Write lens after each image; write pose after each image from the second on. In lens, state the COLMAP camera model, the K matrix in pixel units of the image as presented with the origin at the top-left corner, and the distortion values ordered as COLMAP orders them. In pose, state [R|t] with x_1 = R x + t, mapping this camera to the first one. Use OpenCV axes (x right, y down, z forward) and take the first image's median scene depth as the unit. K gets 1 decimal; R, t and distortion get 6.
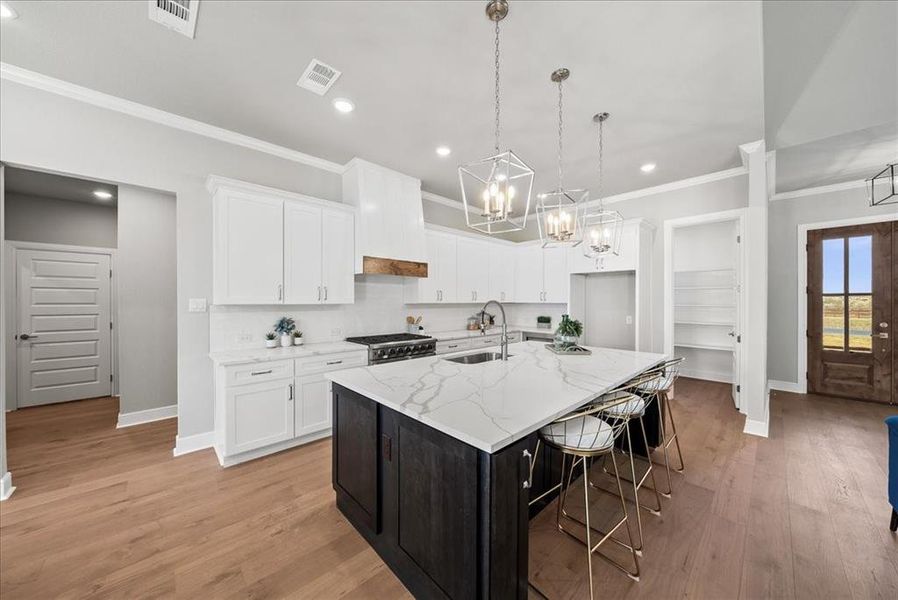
lens RADIAL K [[309.2, 0, 448.9], [0, 309.2, 301.5], [0, 0, 1]] dist [-0.007379, -0.000005]
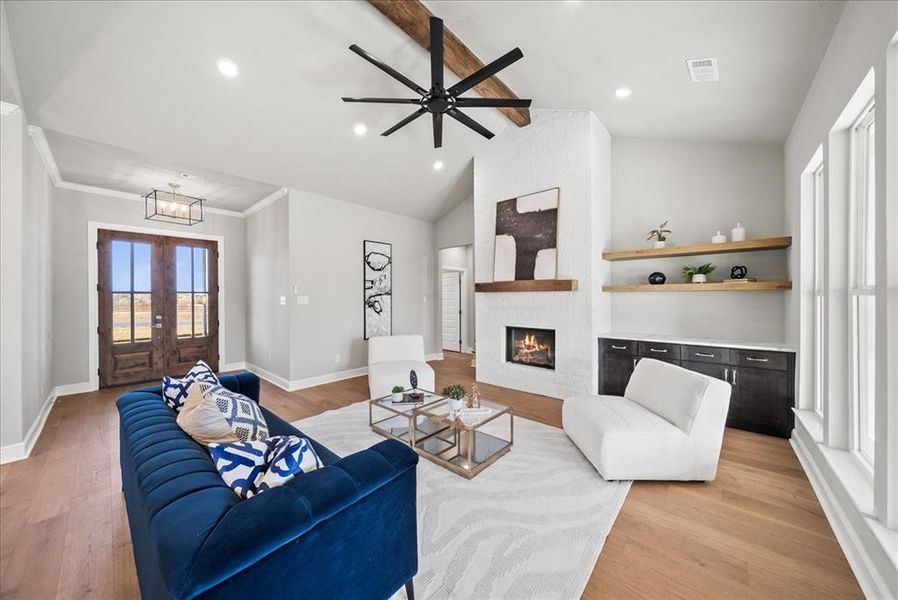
lens RADIAL K [[309.2, 0, 447.6], [0, 309.2, 297.0], [0, 0, 1]] dist [-0.007379, -0.000005]
pose [[-0.088882, 0.002131, 0.996040, 0.066803], [0.004127, 0.999990, -0.001772, 0.001044], [-0.996034, 0.003953, -0.088890, -0.070896]]
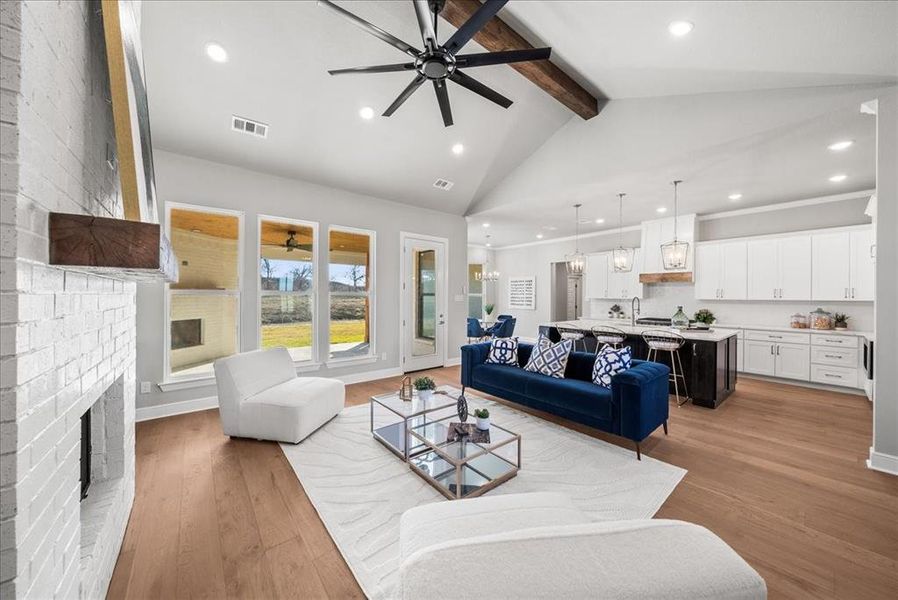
lens RADIAL K [[309.2, 0, 451.3], [0, 309.2, 297.5], [0, 0, 1]] dist [-0.007379, -0.000005]
pose [[-0.067241, 0.004005, -0.997729, 1.493180], [-0.008146, 0.999956, 0.004563, -0.000059], [0.997703, 0.008435, -0.067206, -0.032250]]
